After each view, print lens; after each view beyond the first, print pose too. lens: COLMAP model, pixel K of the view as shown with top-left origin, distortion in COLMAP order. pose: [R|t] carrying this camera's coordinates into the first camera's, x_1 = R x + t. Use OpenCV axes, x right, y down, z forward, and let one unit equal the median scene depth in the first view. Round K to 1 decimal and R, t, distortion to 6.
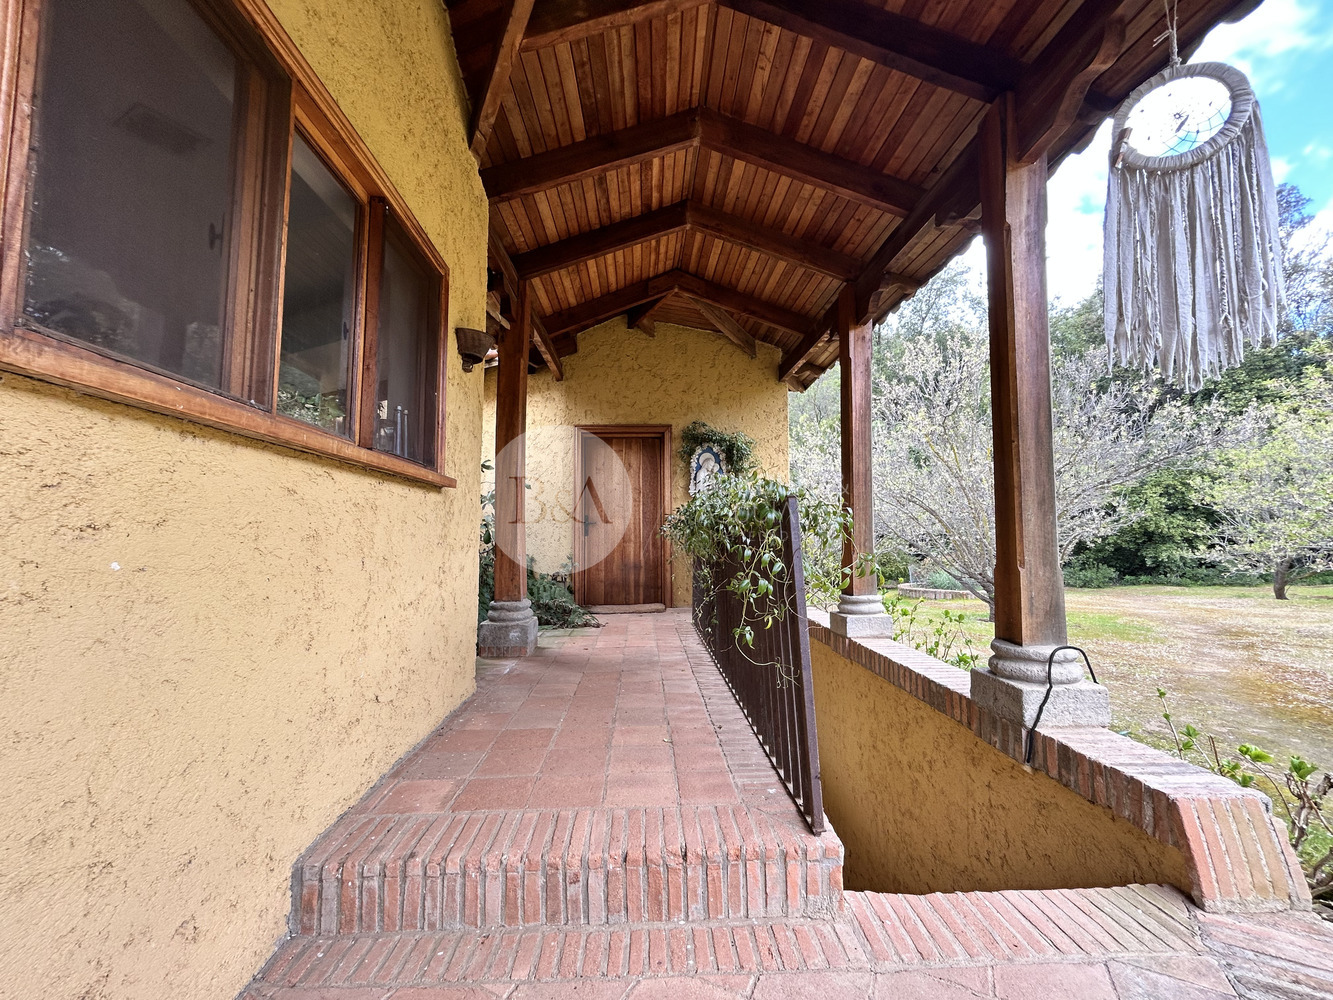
lens RADIAL K [[540.9, 0, 665.2], [0, 540.9, 497.0], [0, 0, 1]] dist [-0.001746, 0.000821]
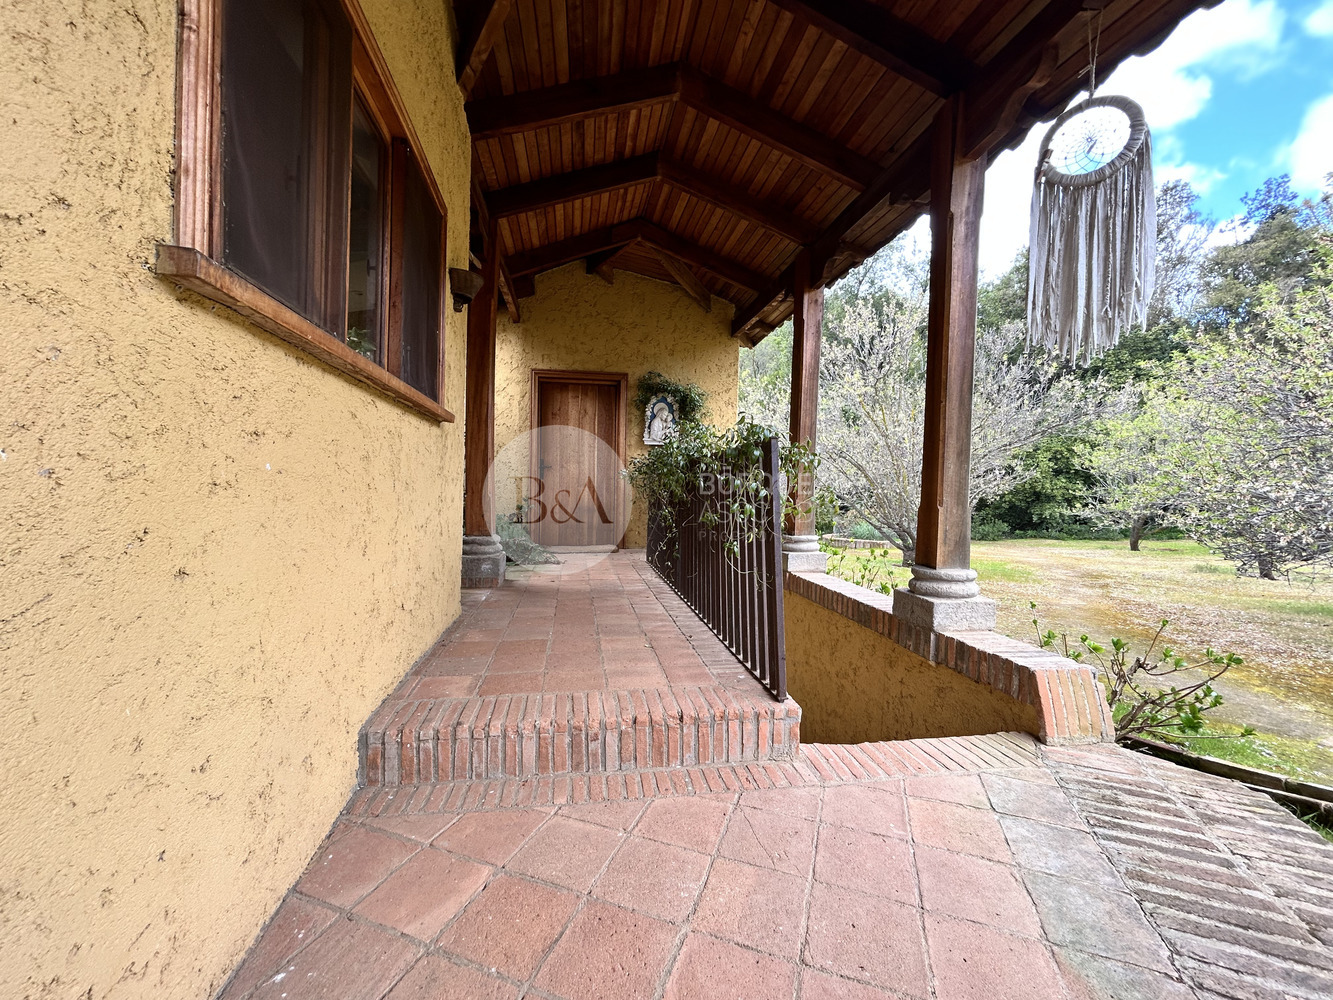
lens RADIAL K [[540.9, 0, 665.6], [0, 540.9, 497.8], [0, 0, 1]] dist [-0.001746, 0.000821]
pose [[0.991885, 0.022772, 0.125086, -0.098551], [-0.033977, 0.995524, 0.088188, 0.021265], [-0.122518, -0.091722, 0.988219, -0.118295]]
